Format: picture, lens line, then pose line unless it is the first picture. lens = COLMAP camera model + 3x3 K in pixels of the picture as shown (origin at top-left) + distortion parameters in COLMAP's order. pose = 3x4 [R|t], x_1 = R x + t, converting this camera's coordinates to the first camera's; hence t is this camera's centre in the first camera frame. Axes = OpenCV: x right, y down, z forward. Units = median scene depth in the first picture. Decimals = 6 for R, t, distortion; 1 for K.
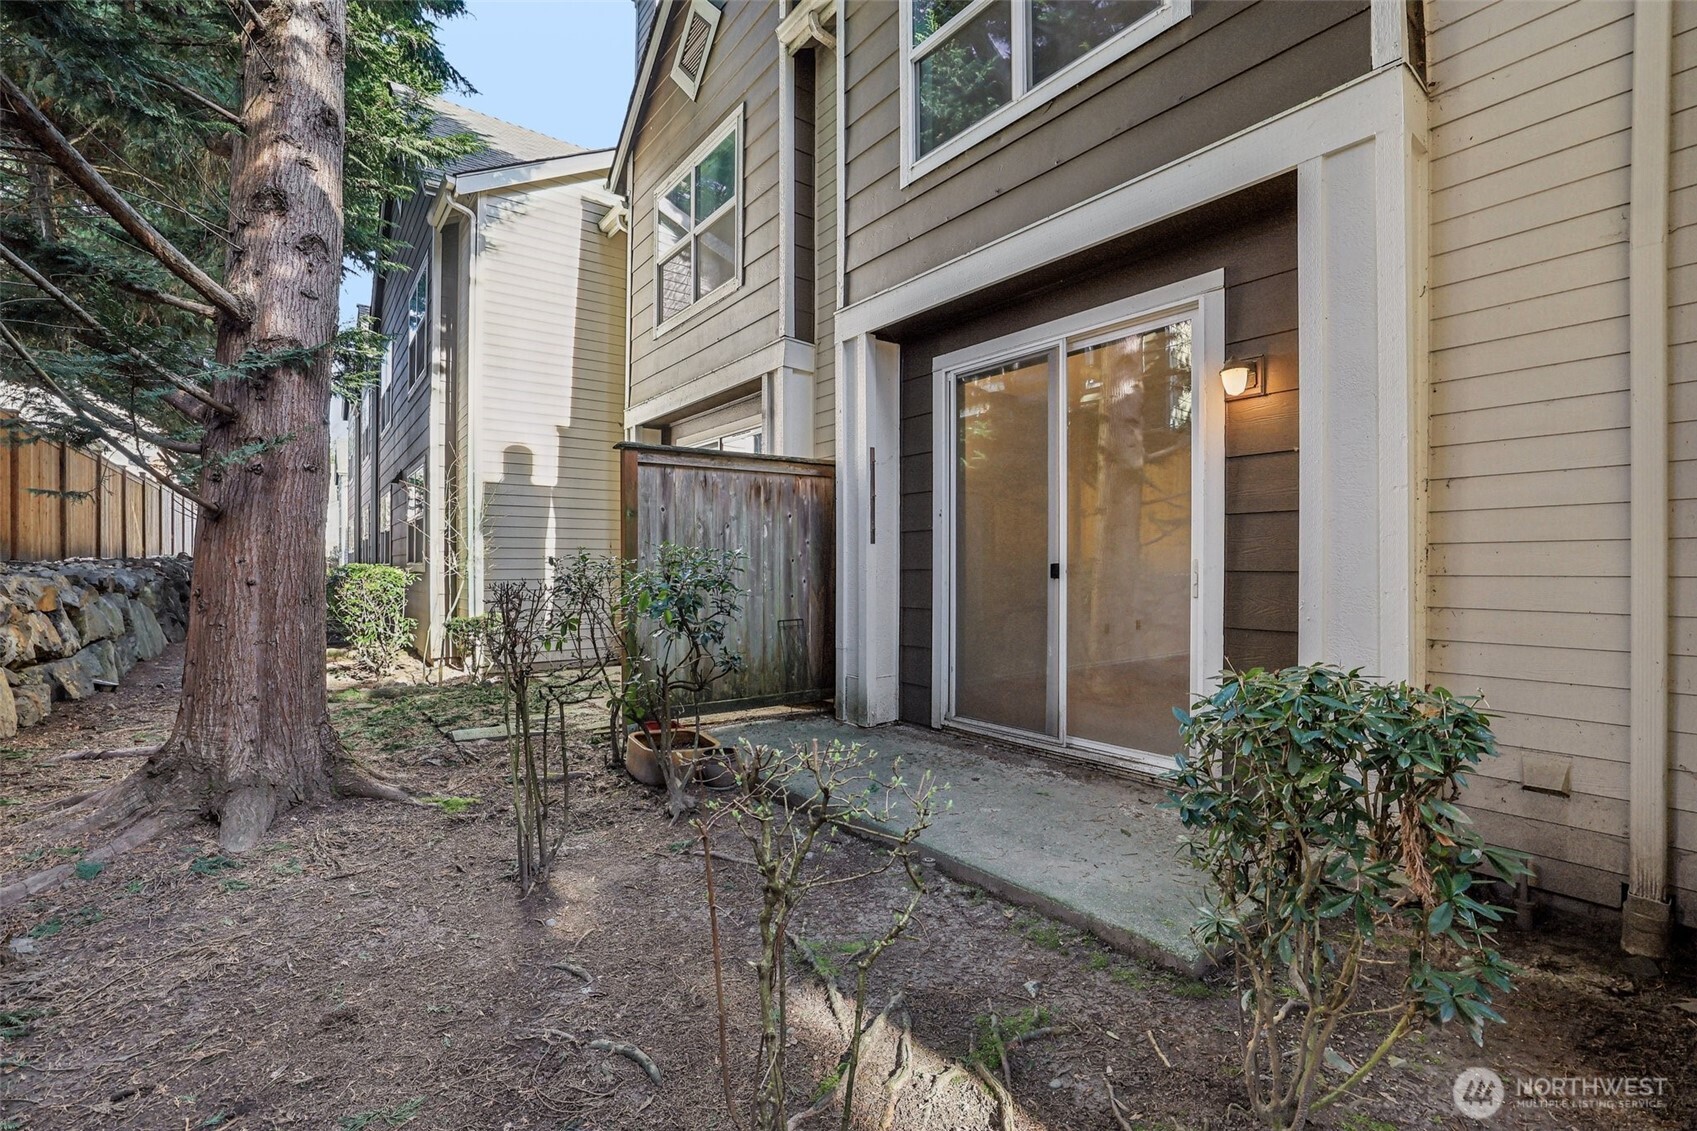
lens RADIAL K [[733.7, 0, 837.9], [0, 733.7, 566.8], [0, 0, 1]] dist [-0.026148, 0.003031]
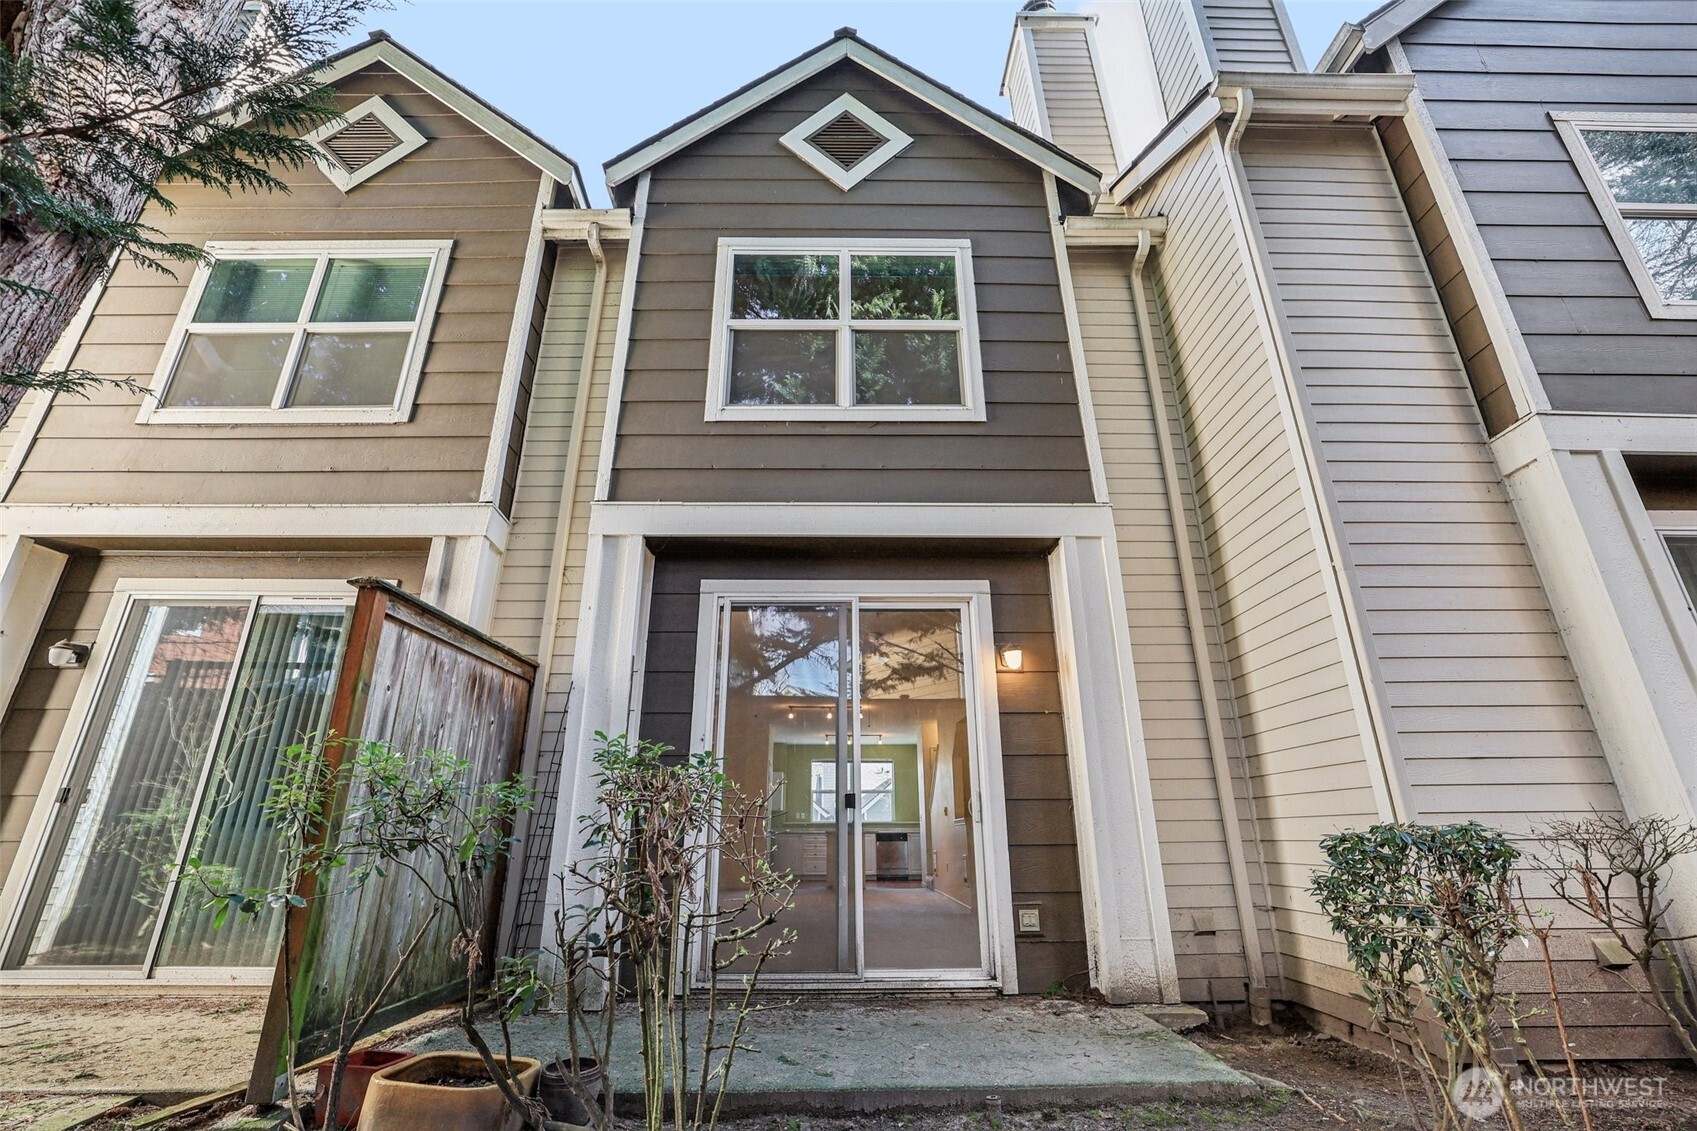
lens RADIAL K [[733.7, 0, 835.8], [0, 733.7, 564.4], [0, 0, 1]] dist [-0.026148, 0.003031]
pose [[0.597510, 0.277521, 0.752306, -0.545711], [0.004125, 0.937123, -0.348975, 0.049323], [-0.801851, 0.211619, 0.558796, 0.299251]]
